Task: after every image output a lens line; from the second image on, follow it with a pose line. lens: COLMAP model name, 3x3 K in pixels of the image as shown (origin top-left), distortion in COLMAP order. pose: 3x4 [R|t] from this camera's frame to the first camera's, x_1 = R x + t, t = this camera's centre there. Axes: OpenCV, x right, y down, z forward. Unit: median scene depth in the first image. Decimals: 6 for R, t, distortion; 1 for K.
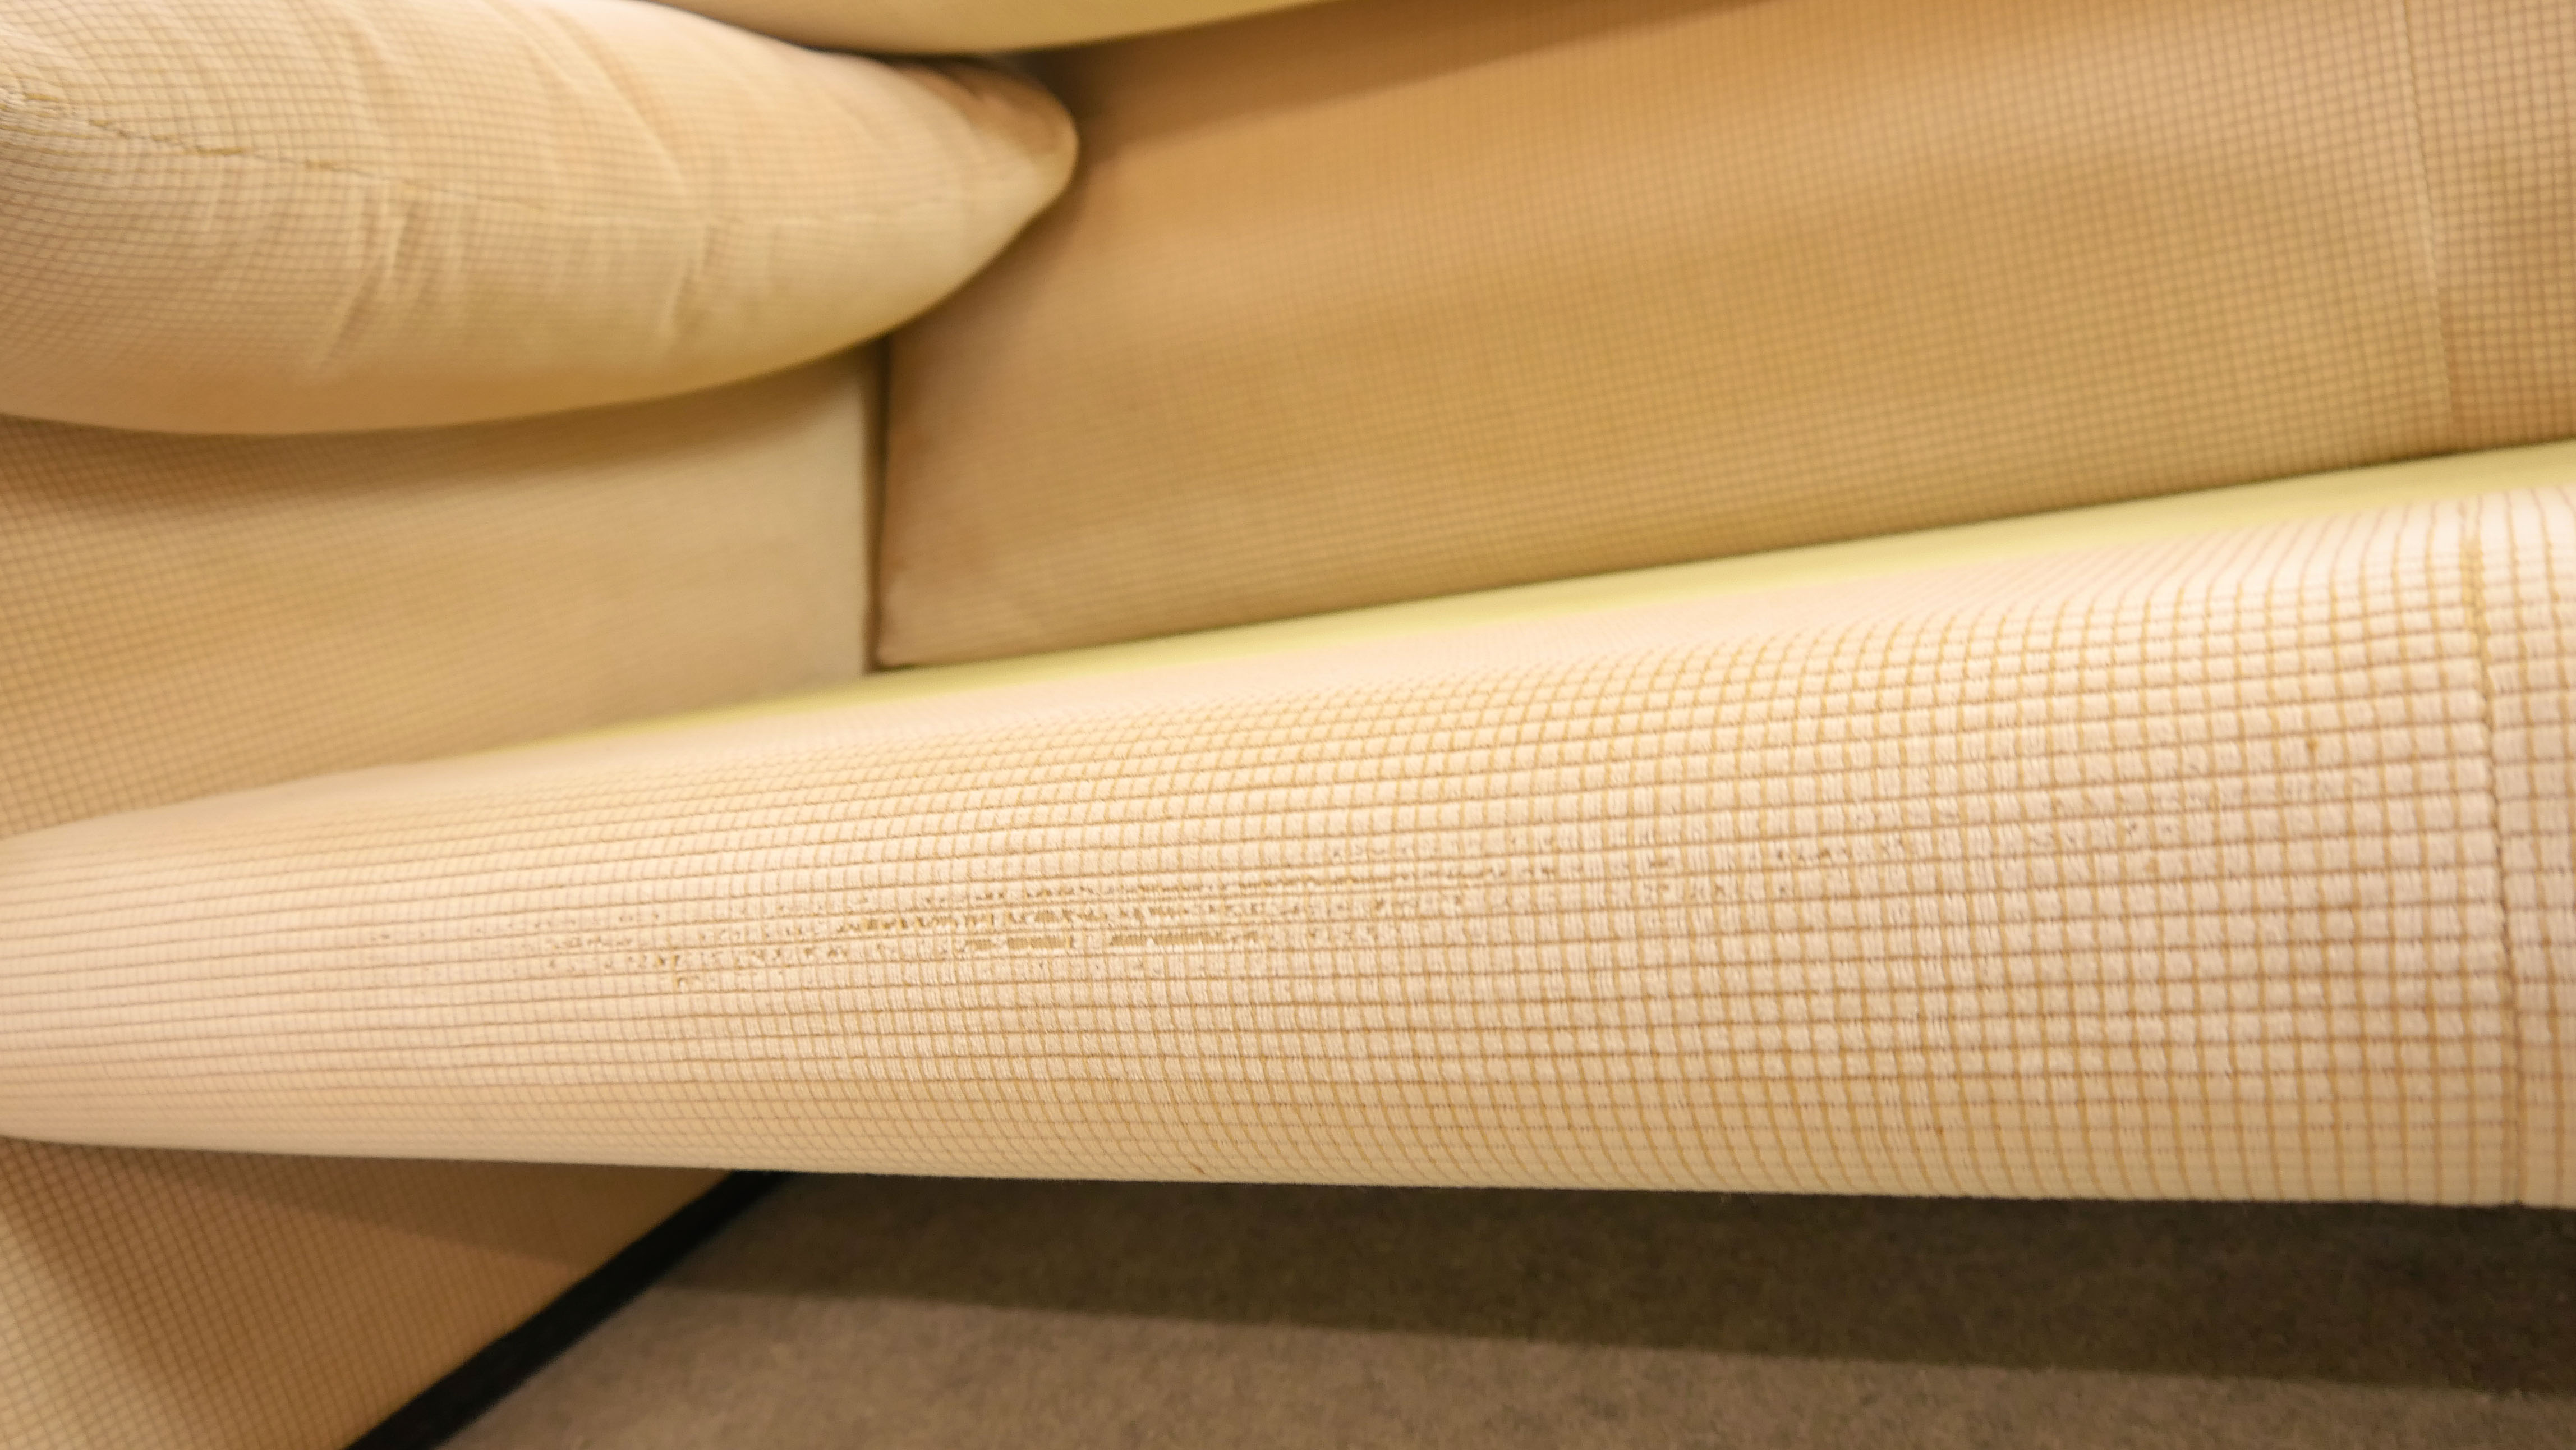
lens RADIAL K [[2120.6, 0, 1288.0], [0, 2120.6, 725.0], [0, 0, 1]] dist [-0.046077, 0.008524]
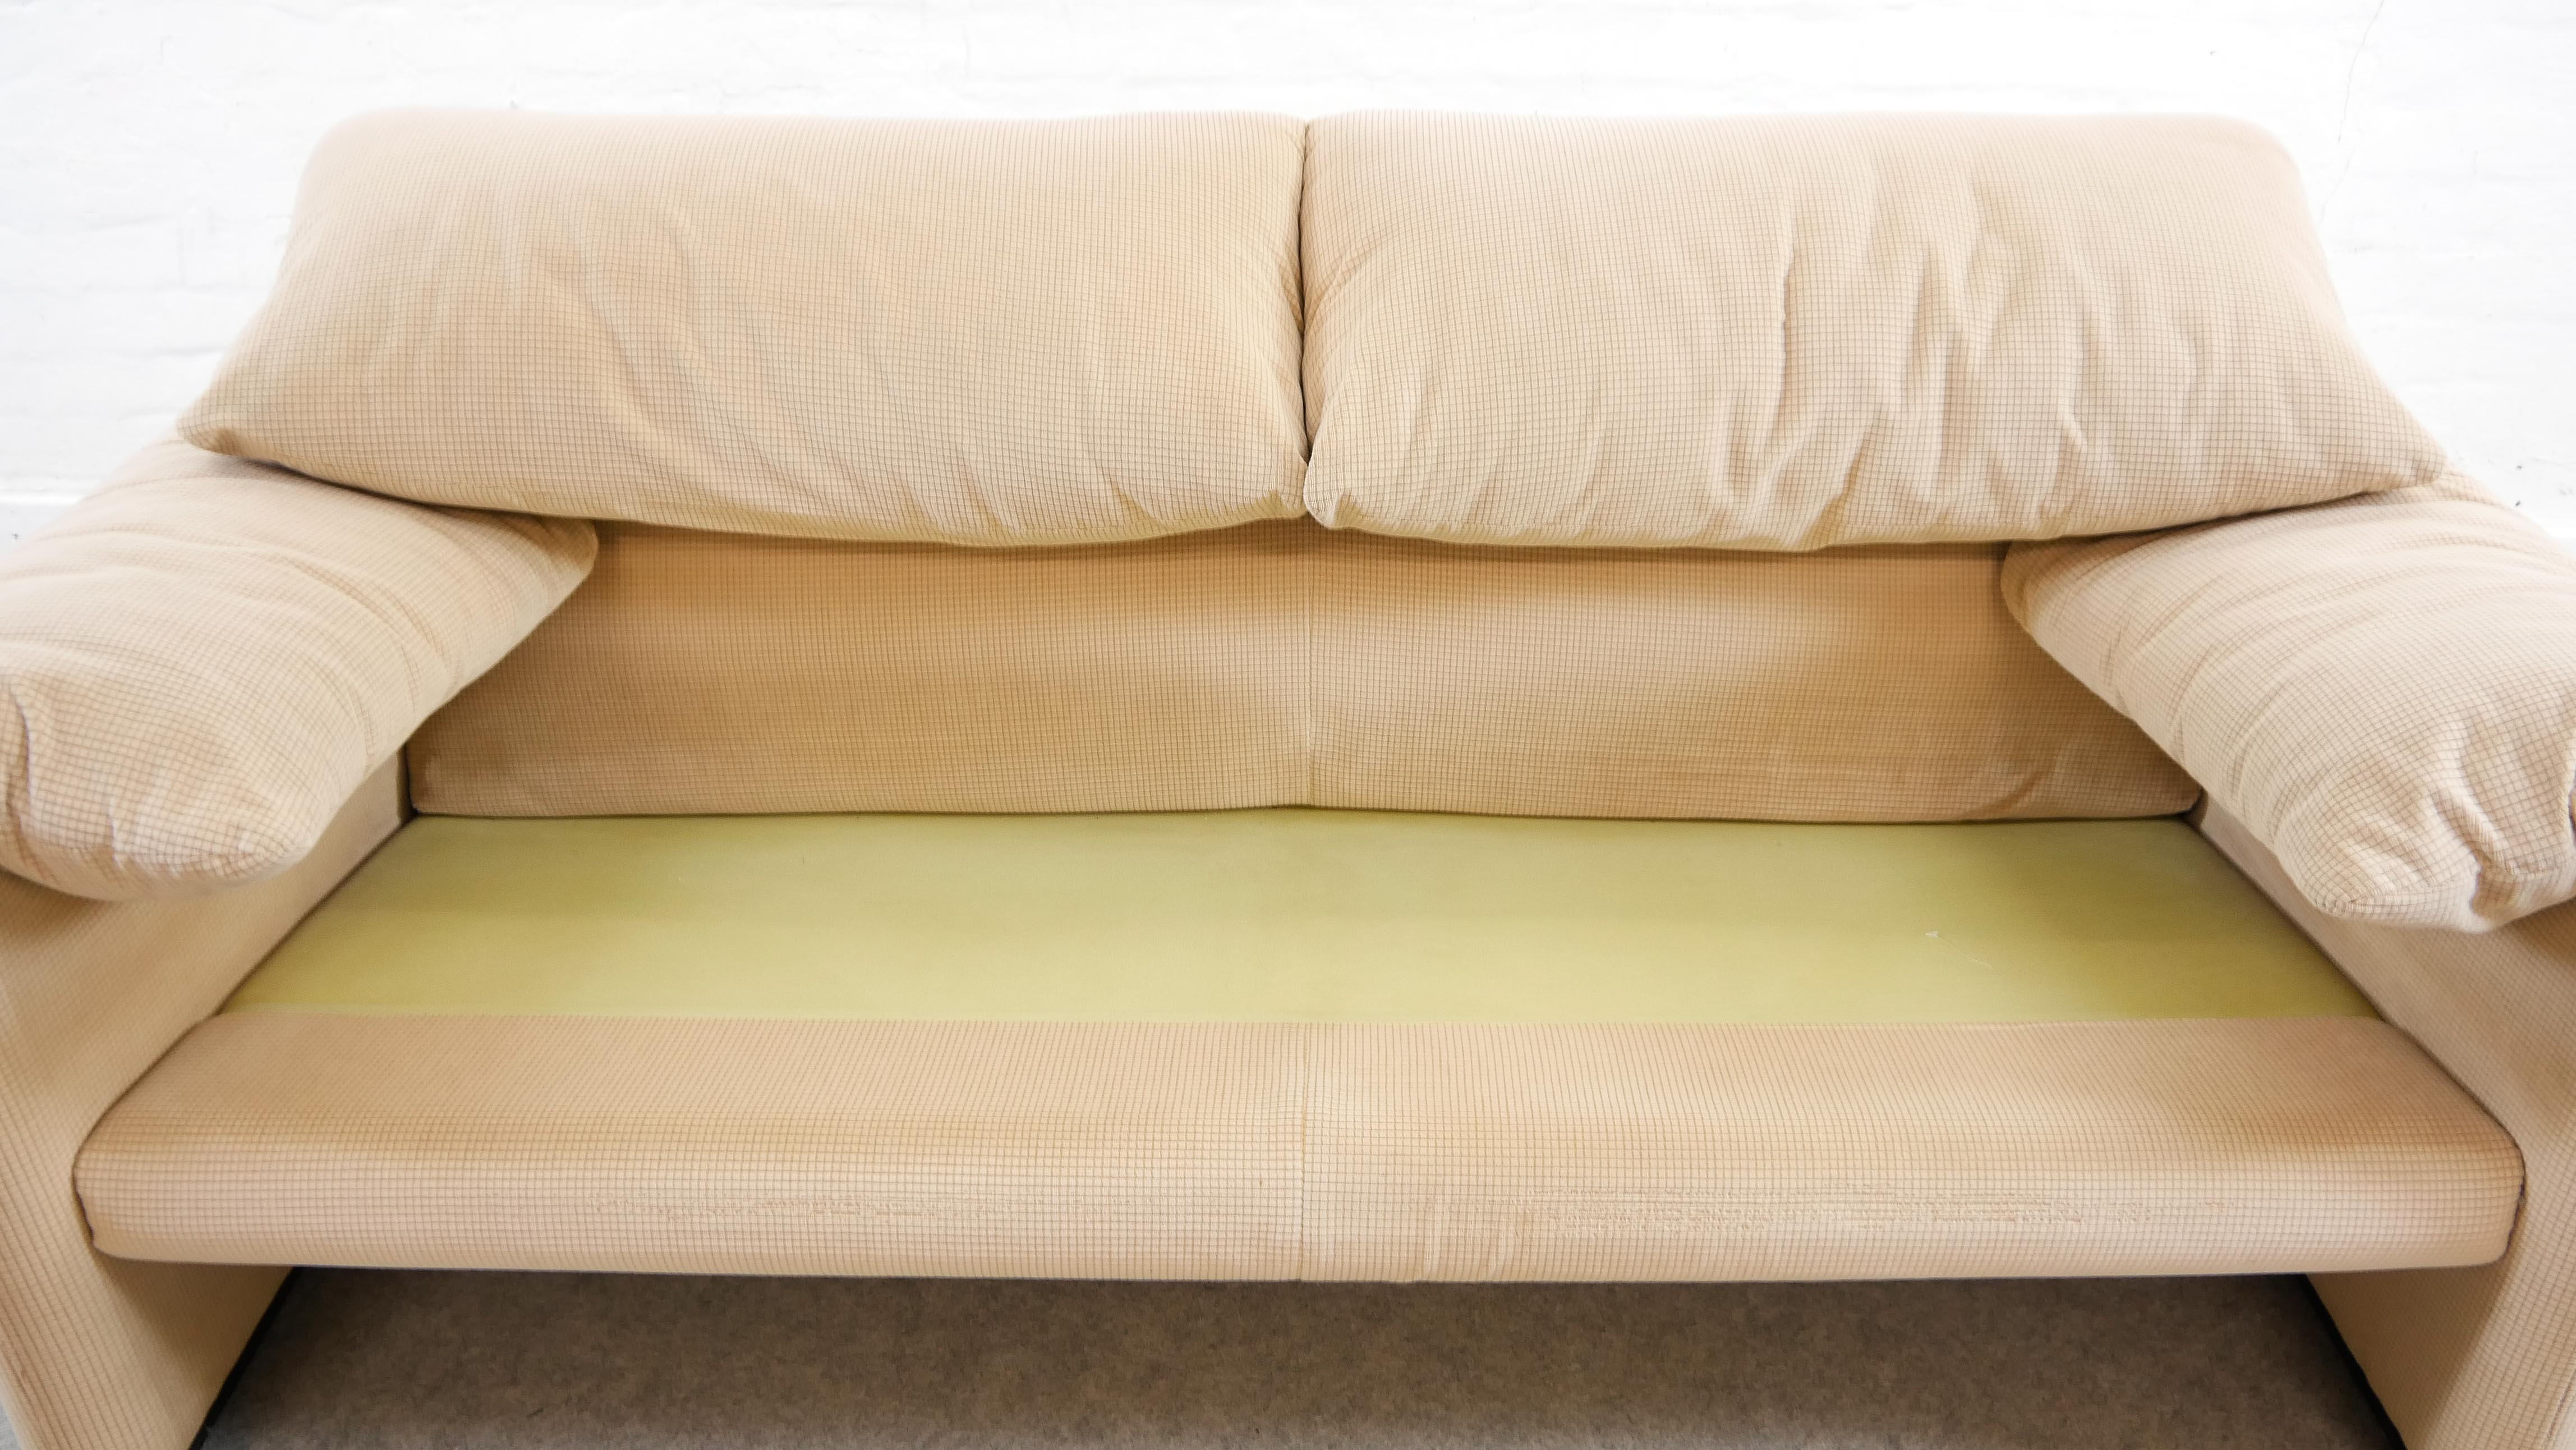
lens RADIAL K [[2120.6, 0, 1288.0], [0, 2120.6, 725.0], [0, 0, 1]] dist [-0.046077, 0.008524]
pose [[0.872958, -0.013021, 0.487621, -1.108180], [-0.094063, 0.976388, 0.194469, -1.301202], [-0.478640, -0.215631, 0.851121, -1.756215]]
